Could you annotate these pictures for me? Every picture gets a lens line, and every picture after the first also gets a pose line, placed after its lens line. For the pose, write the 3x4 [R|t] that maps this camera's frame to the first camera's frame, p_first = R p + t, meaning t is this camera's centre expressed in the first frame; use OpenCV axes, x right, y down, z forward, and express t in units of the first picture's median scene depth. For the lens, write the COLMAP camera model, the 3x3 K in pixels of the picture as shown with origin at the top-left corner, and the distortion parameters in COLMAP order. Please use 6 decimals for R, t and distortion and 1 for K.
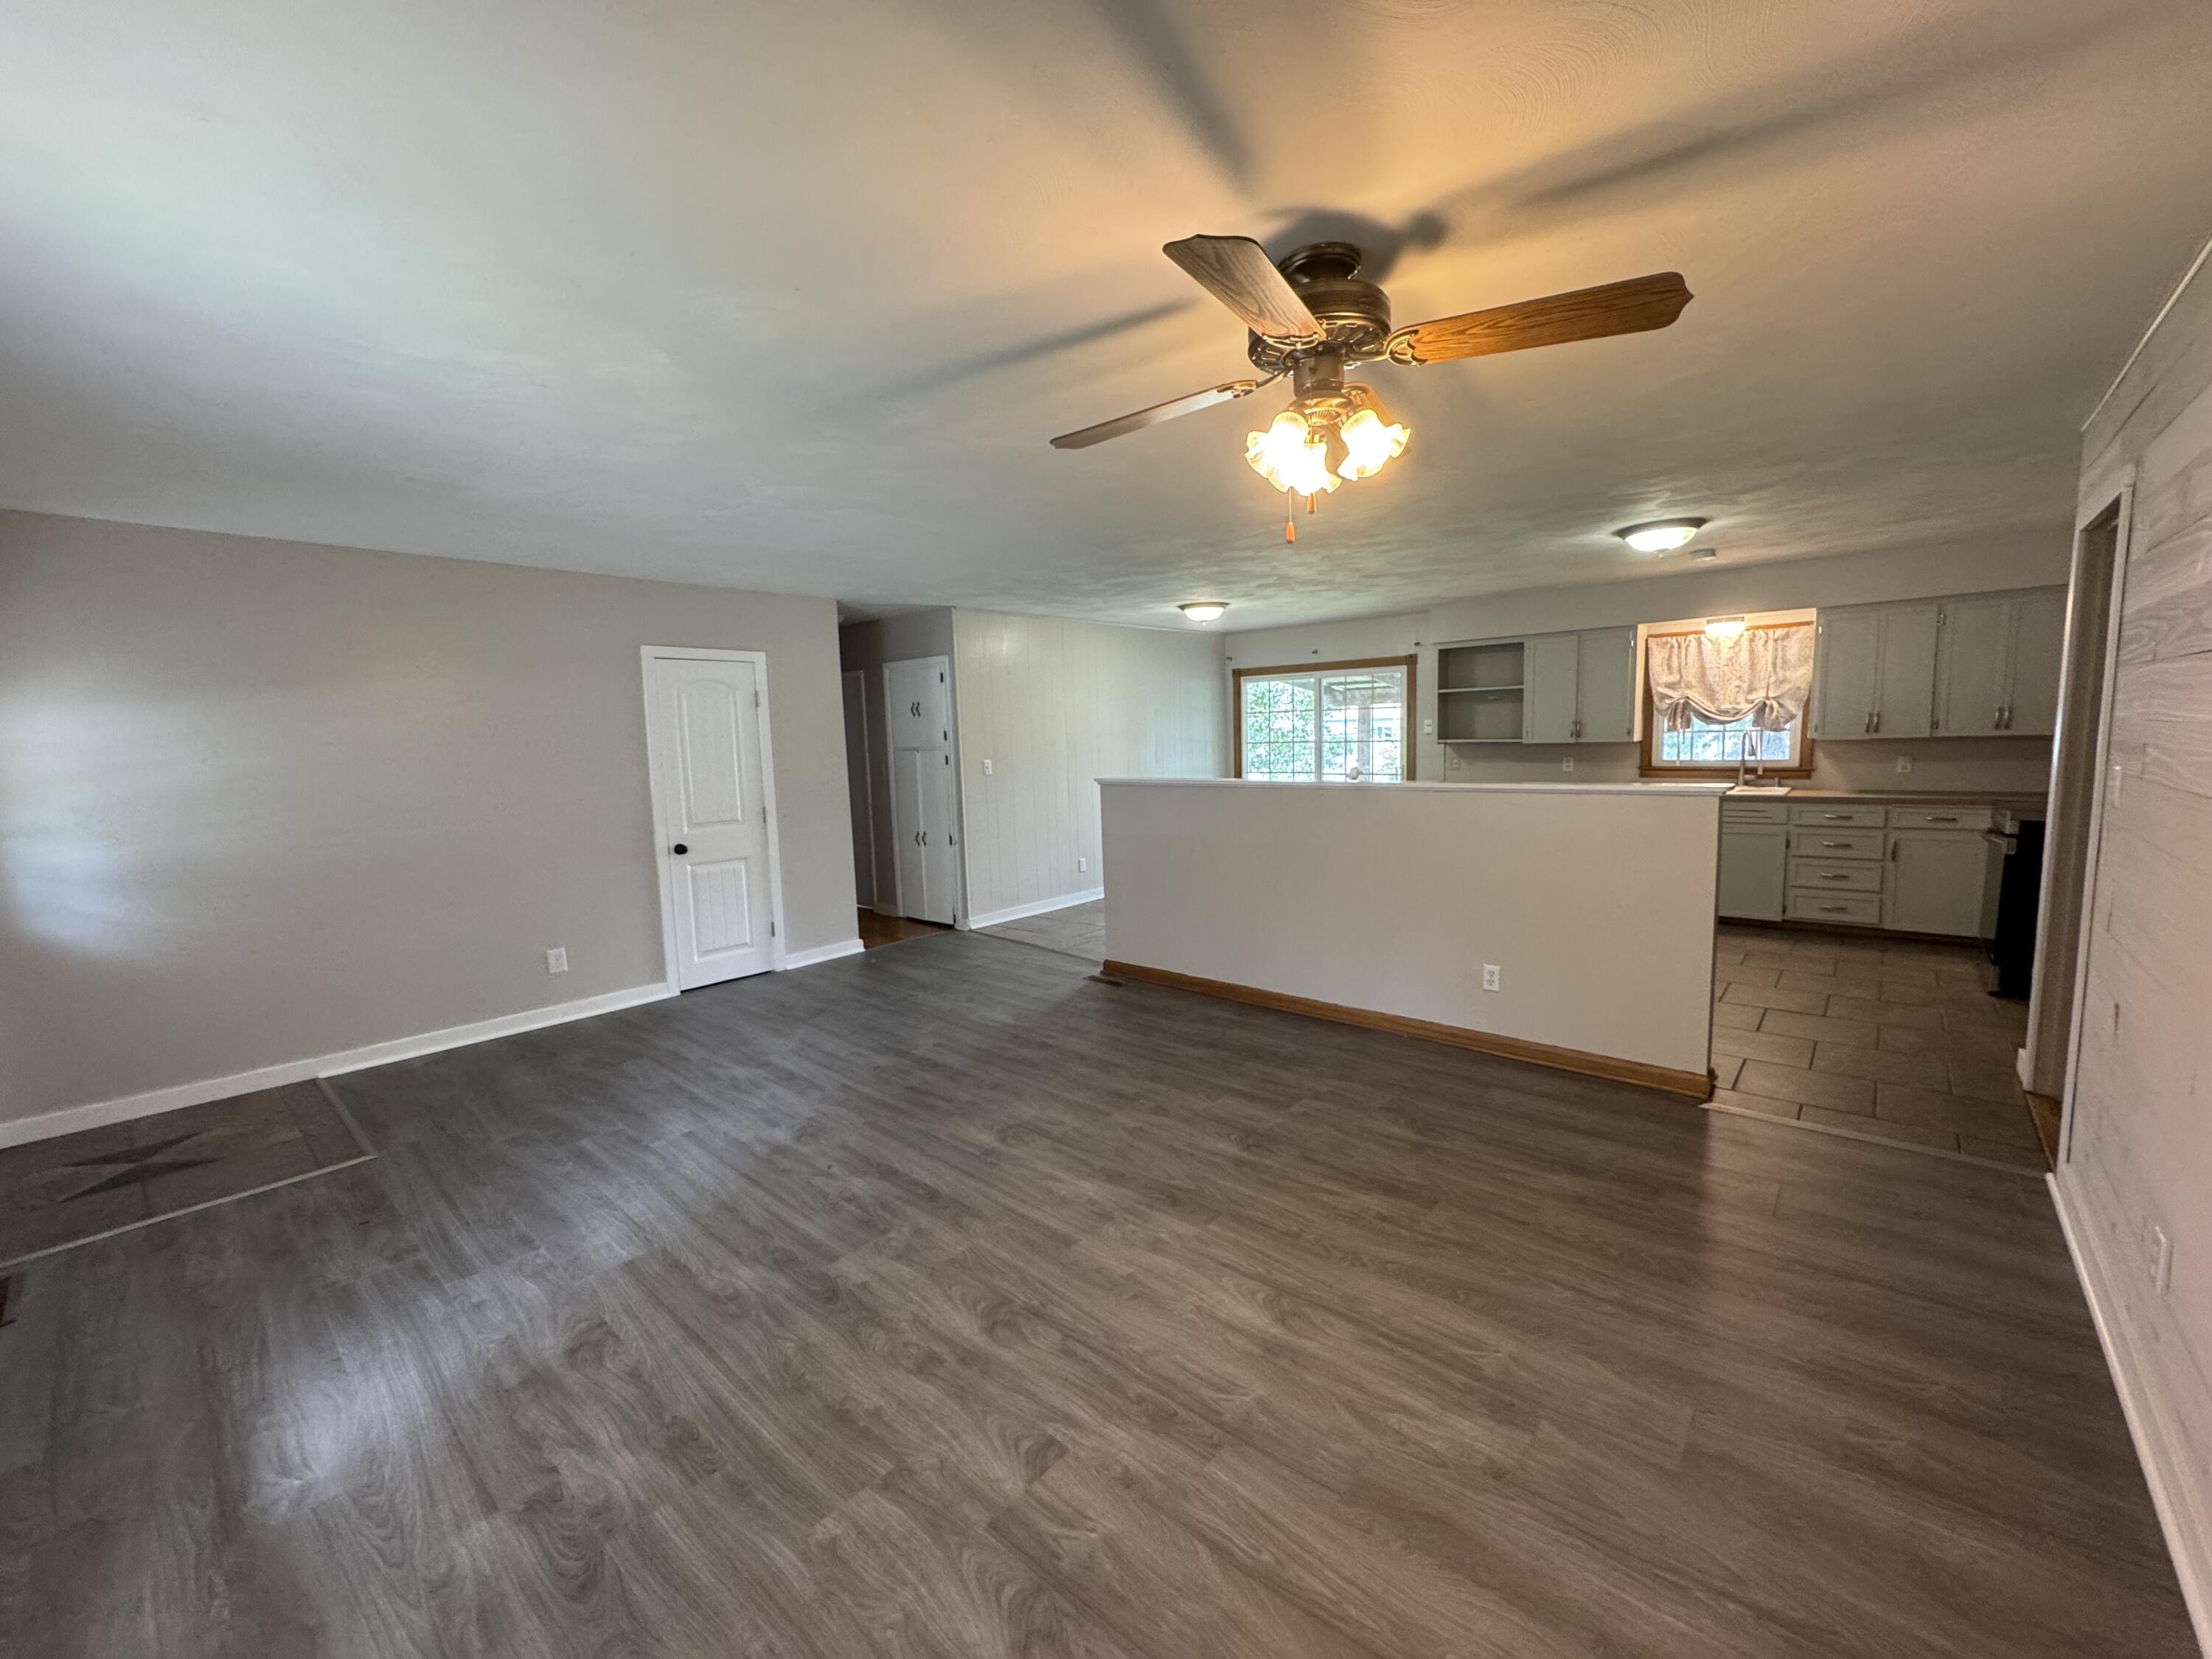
lens RADIAL K [[883.4, 0, 1102.7], [0, 883.4, 821.1], [0, 0, 1]] dist [-0.003857, 0.000815]
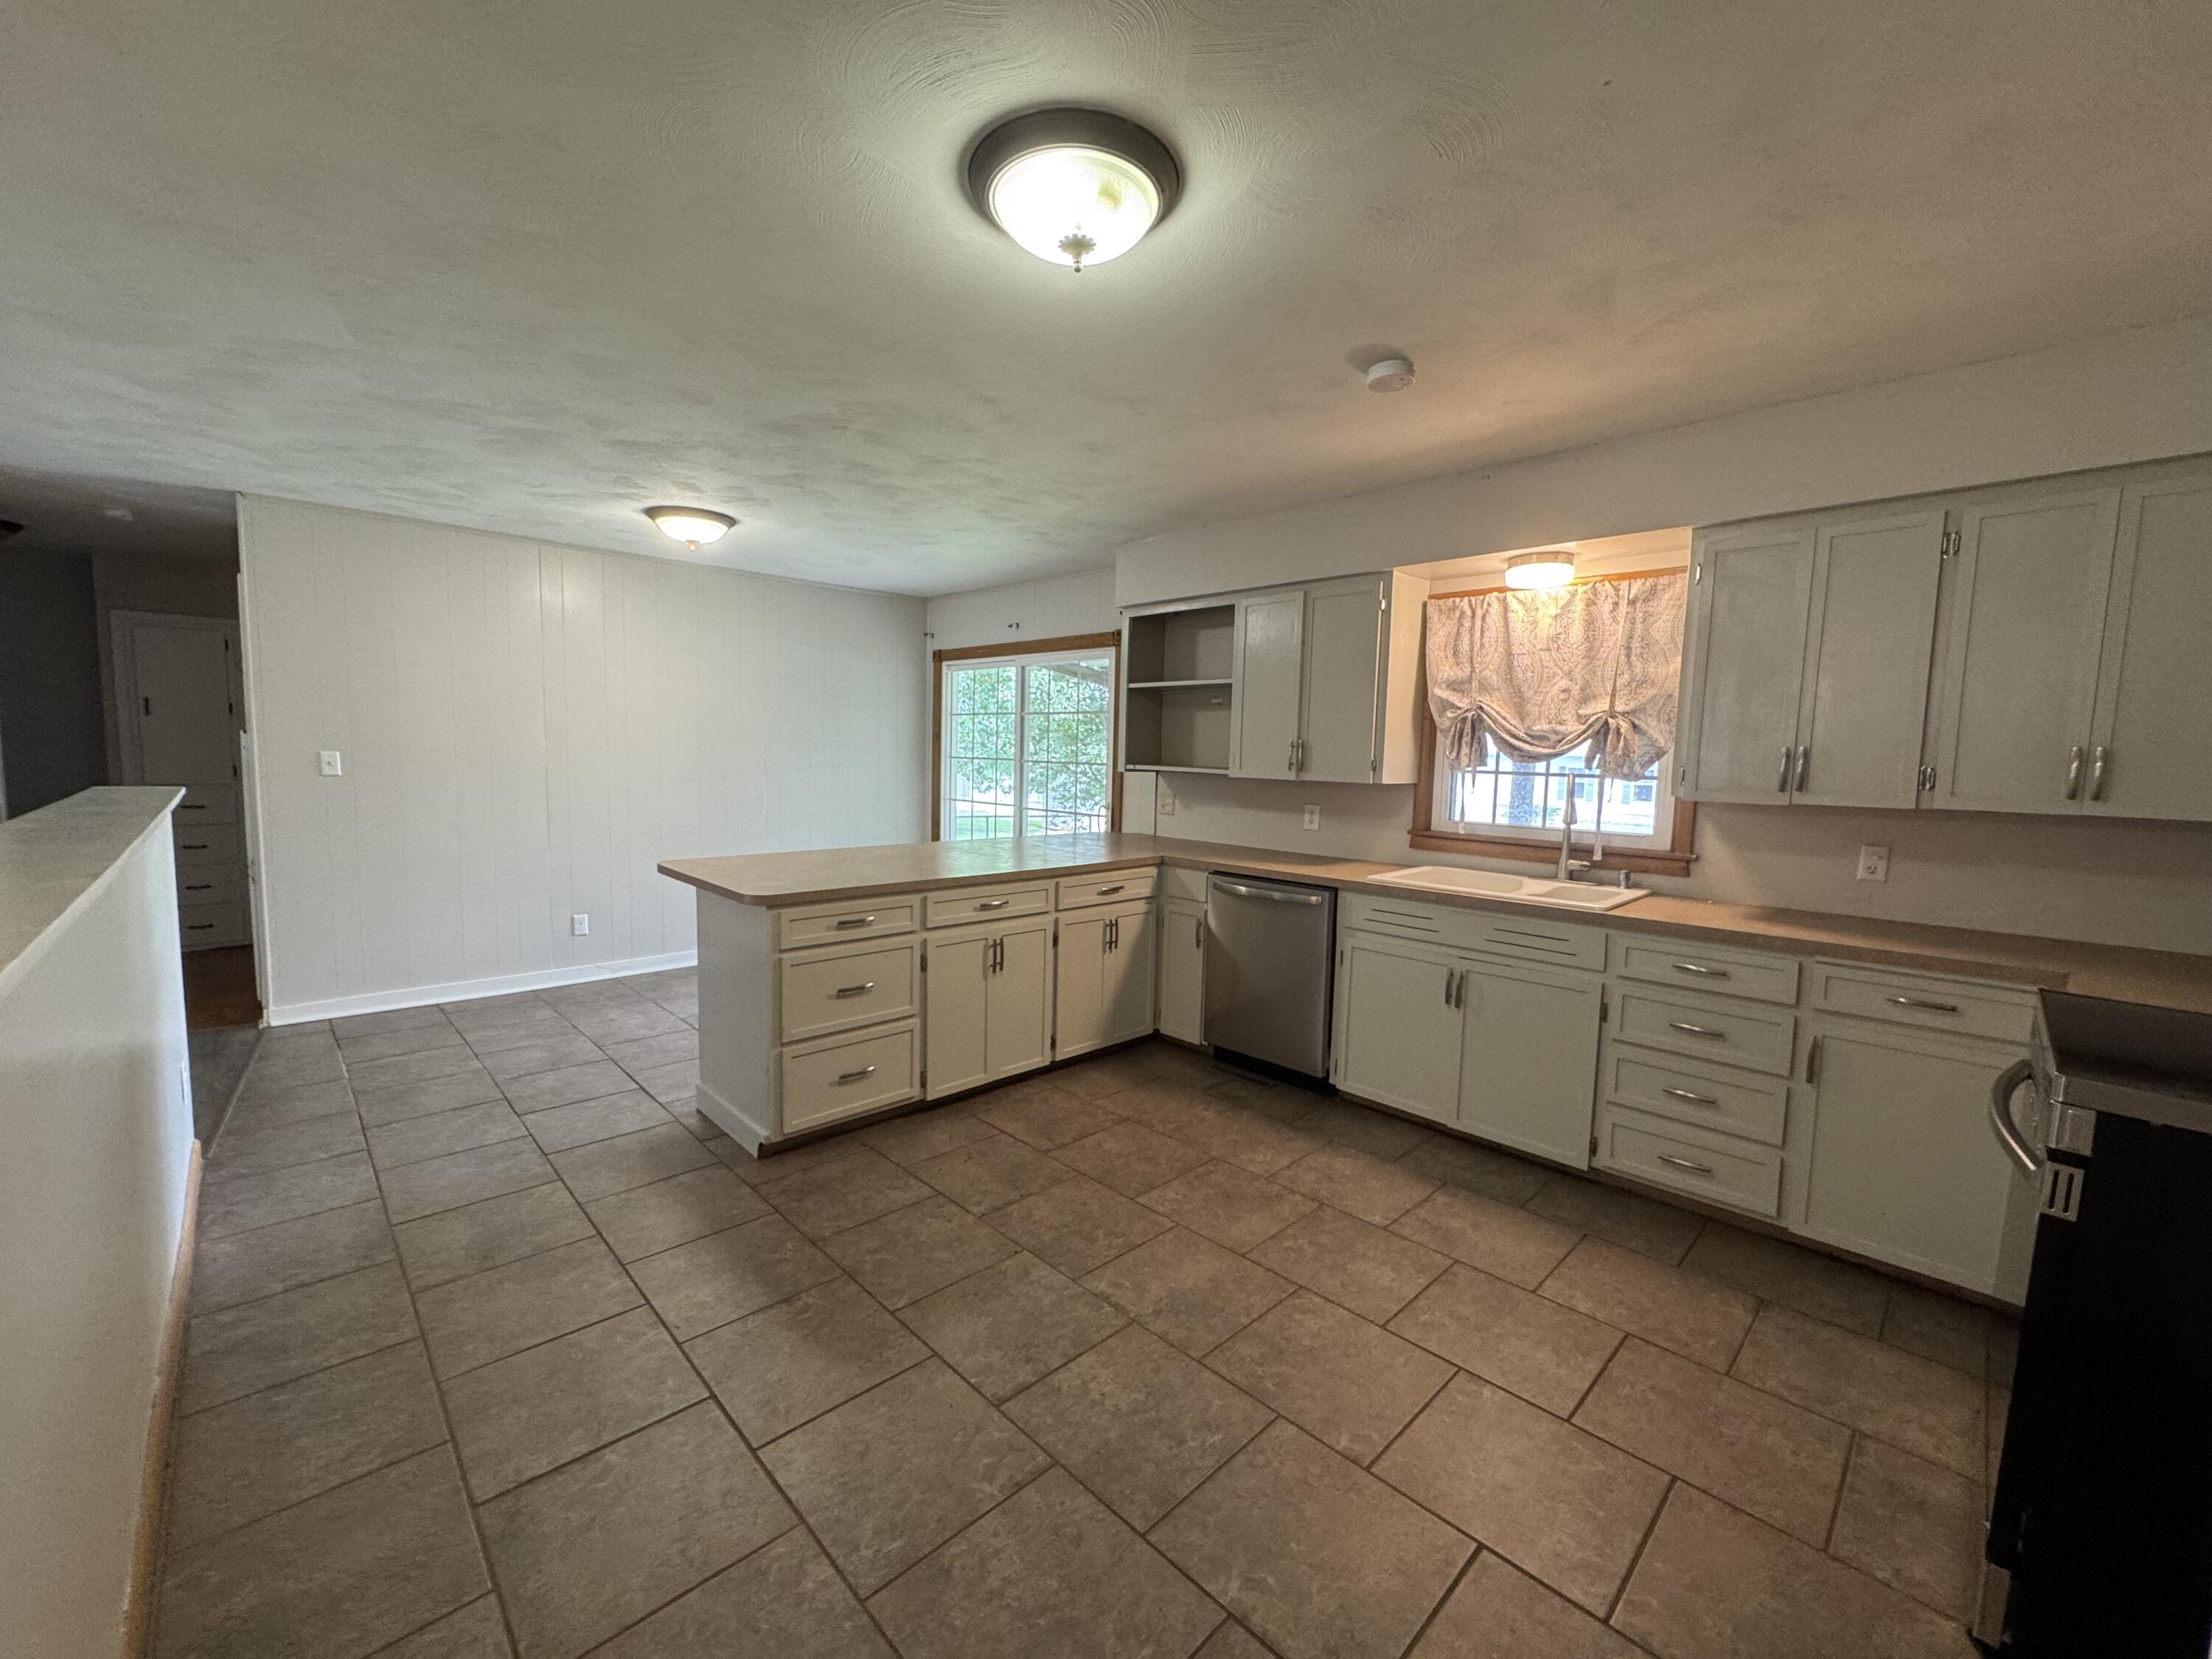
lens RADIAL K [[883.4, 0, 1093.3], [0, 883.4, 824.9], [0, 0, 1]] dist [-0.003857, 0.000815]
pose [[0.995126, 0.063288, -0.075620, 0.547080], [-0.064563, 0.997808, -0.014523, -0.052867], [0.074535, 0.019334, 0.997031, 0.514332]]
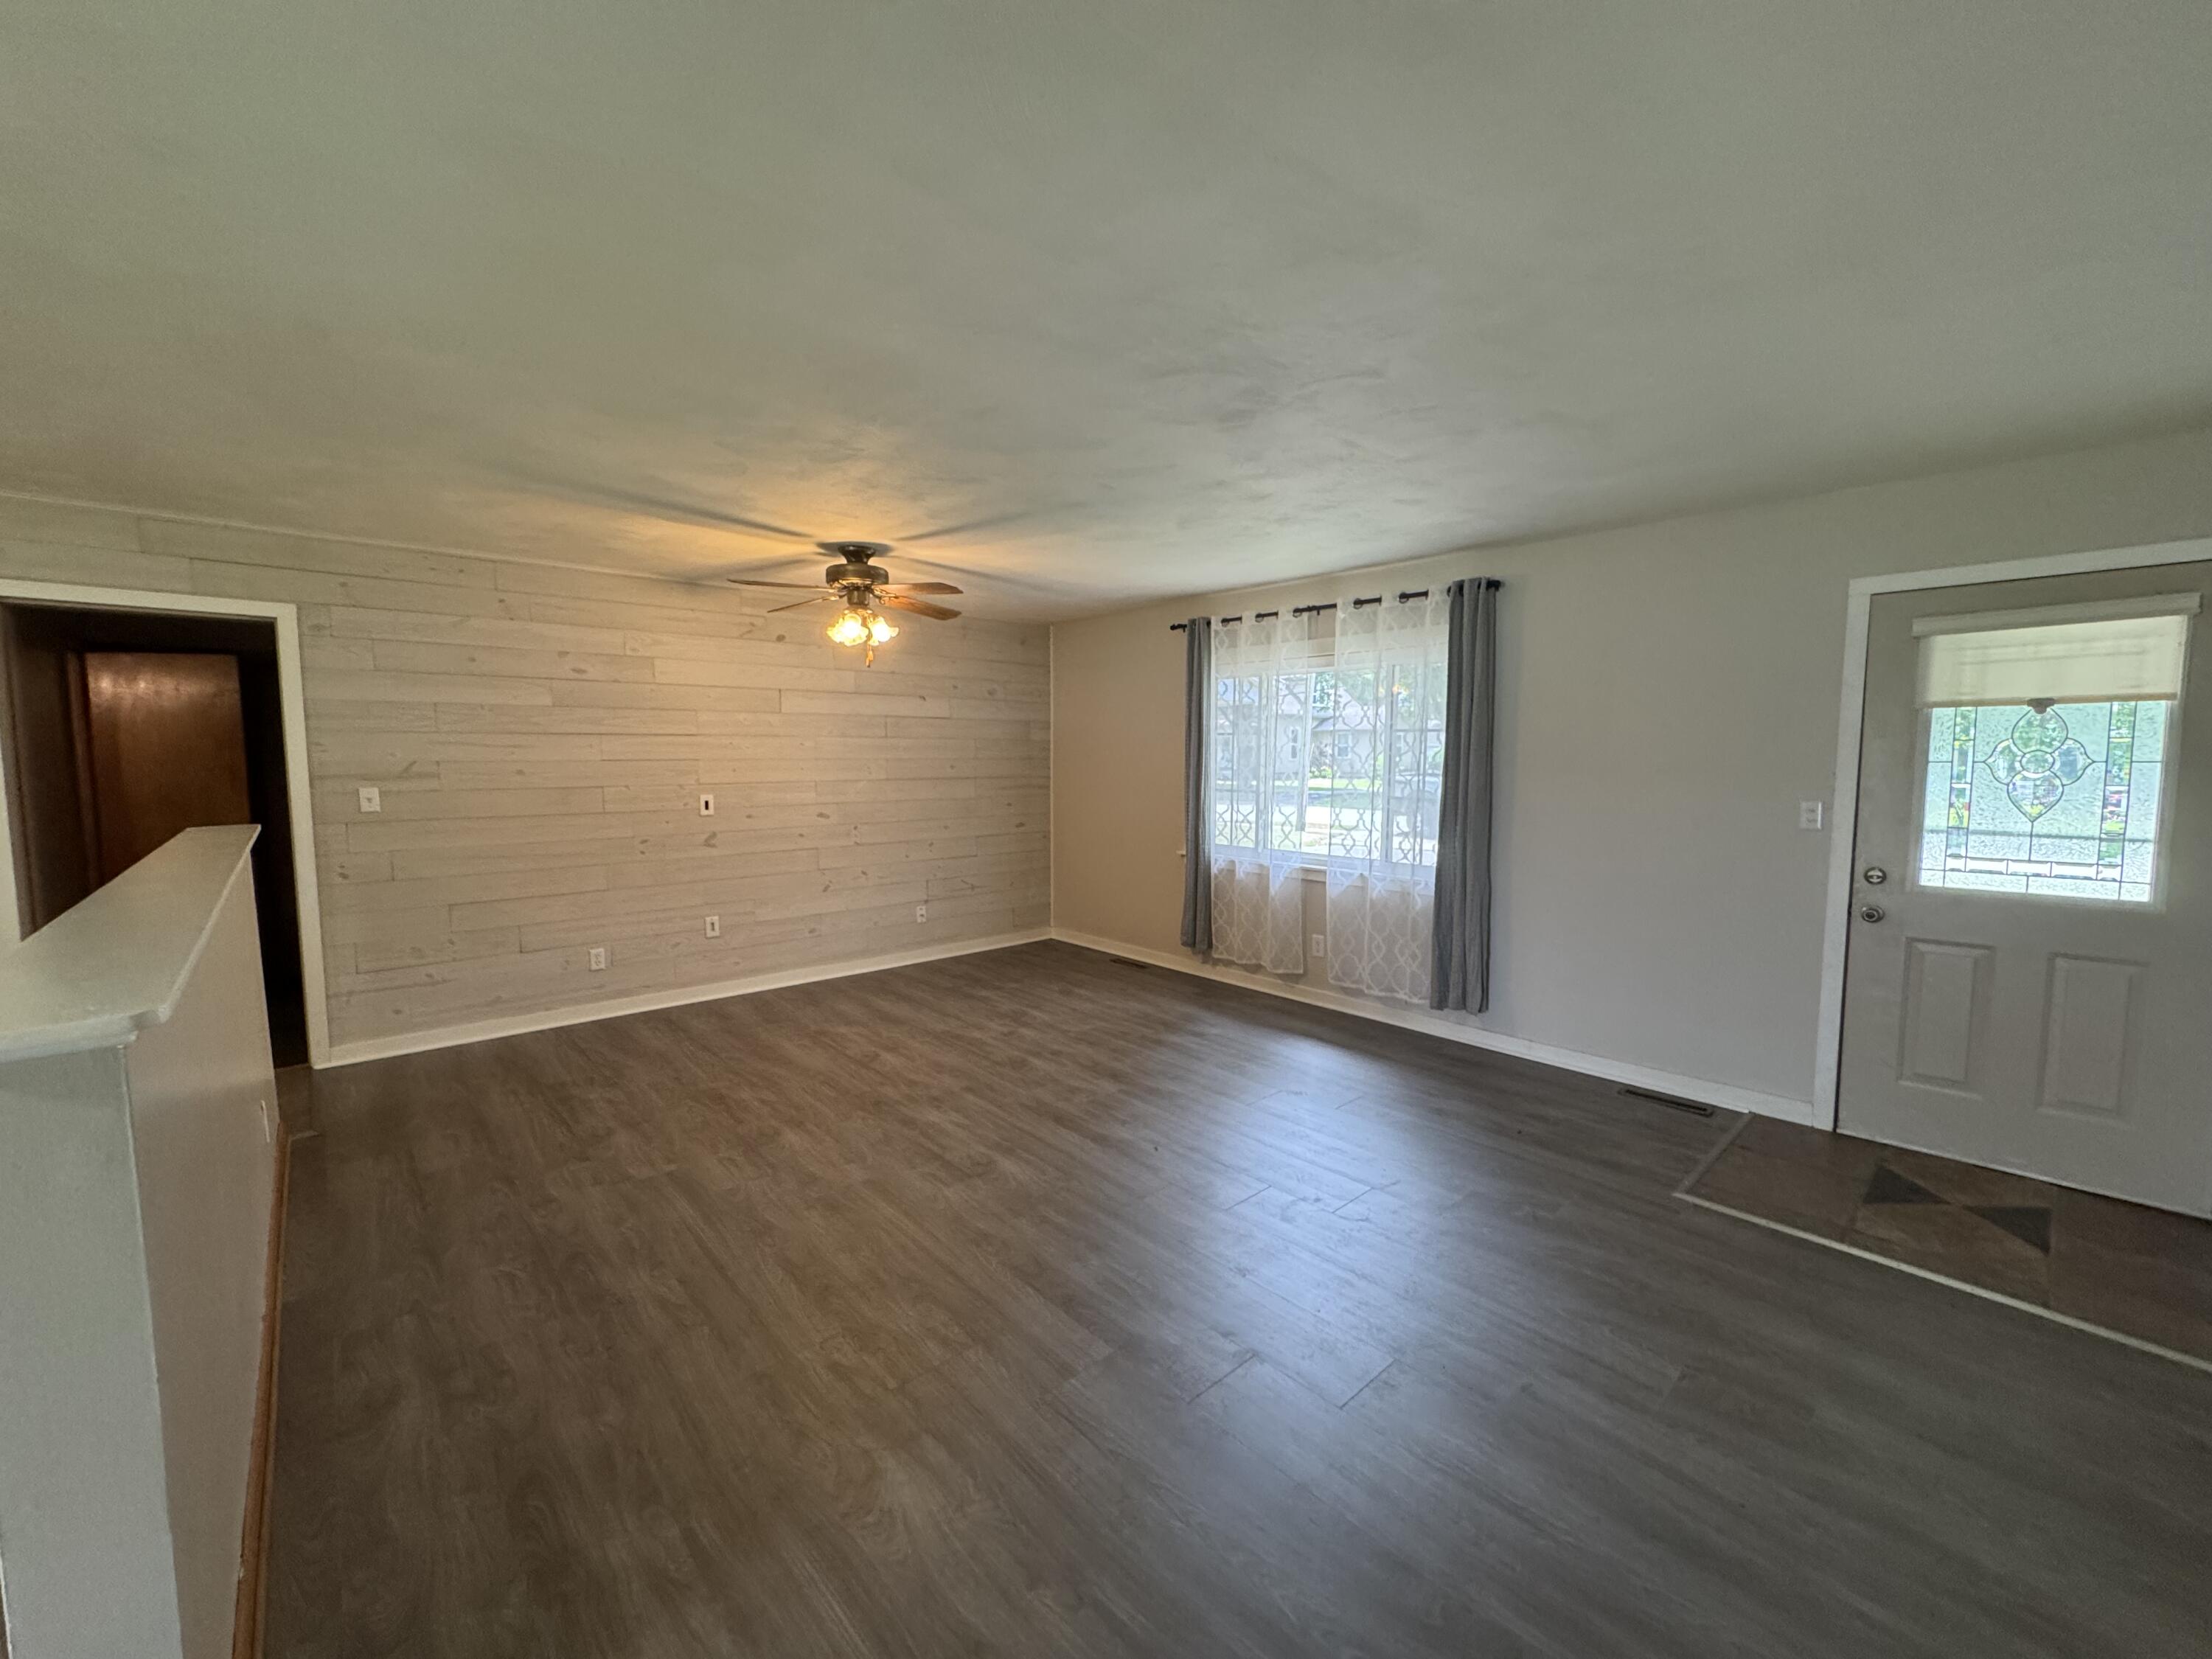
lens RADIAL K [[883.4, 0, 1107.5], [0, 883.4, 827.2], [0, 0, 1]] dist [-0.003857, 0.000815]
pose [[-0.994118, 0.022440, 0.105953, -0.204089], [0.041301, 0.982920, 0.179339, -0.100884], [-0.100119, 0.182660, -0.978065, 1.083322]]
